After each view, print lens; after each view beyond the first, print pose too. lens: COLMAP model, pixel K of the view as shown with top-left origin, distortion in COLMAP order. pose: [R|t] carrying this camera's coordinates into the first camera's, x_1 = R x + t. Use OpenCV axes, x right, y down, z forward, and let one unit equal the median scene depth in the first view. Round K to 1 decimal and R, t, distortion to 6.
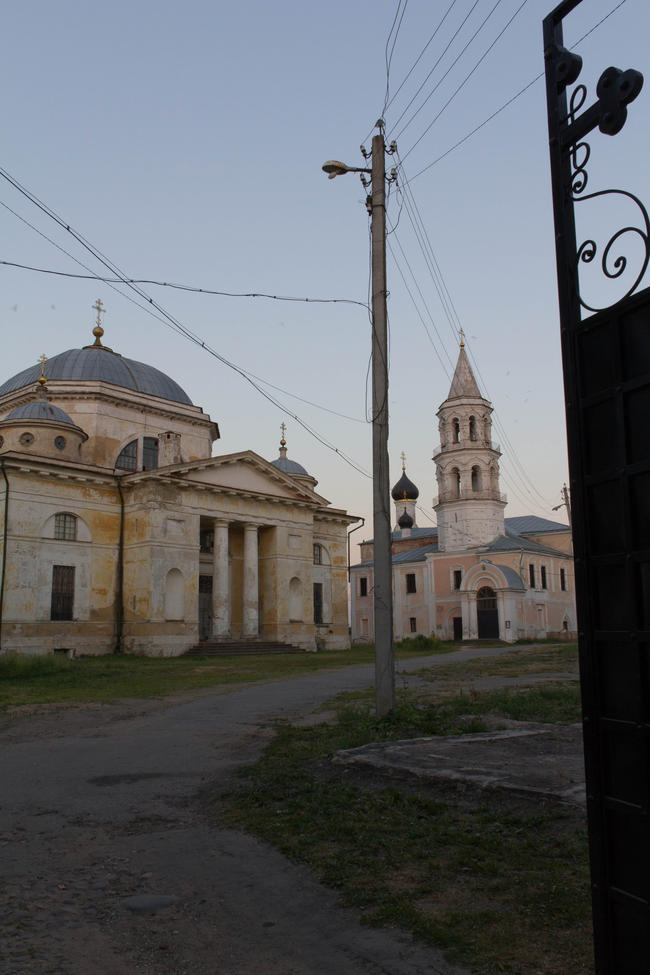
lens RADIAL K [[798.0, 0, 325.0], [0, 798.0, 487.5], [0, 0, 1]] dist [0.002787, 0.004109]
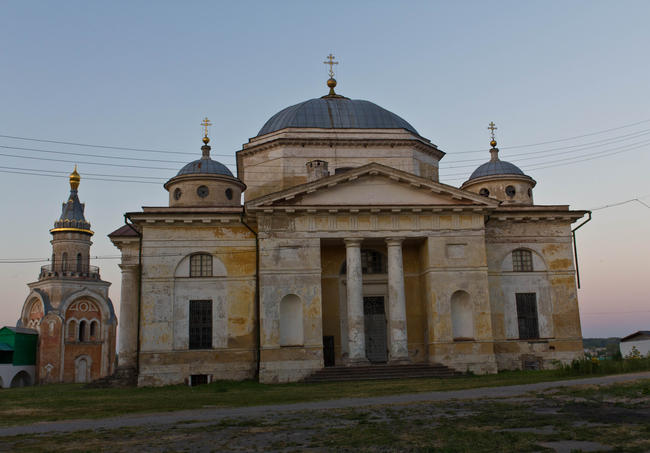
lens RADIAL K [[651.4, 0, 325.0], [0, 651.4, 226.5], [0, 0, 1]] dist [-0.010128, -0.005663]
pose [[0.740389, -0.139662, -0.657509, 0.363047], [0.148591, 0.987983, -0.042537, 0.053160], [0.655549, -0.066206, 0.752245, 0.379028]]
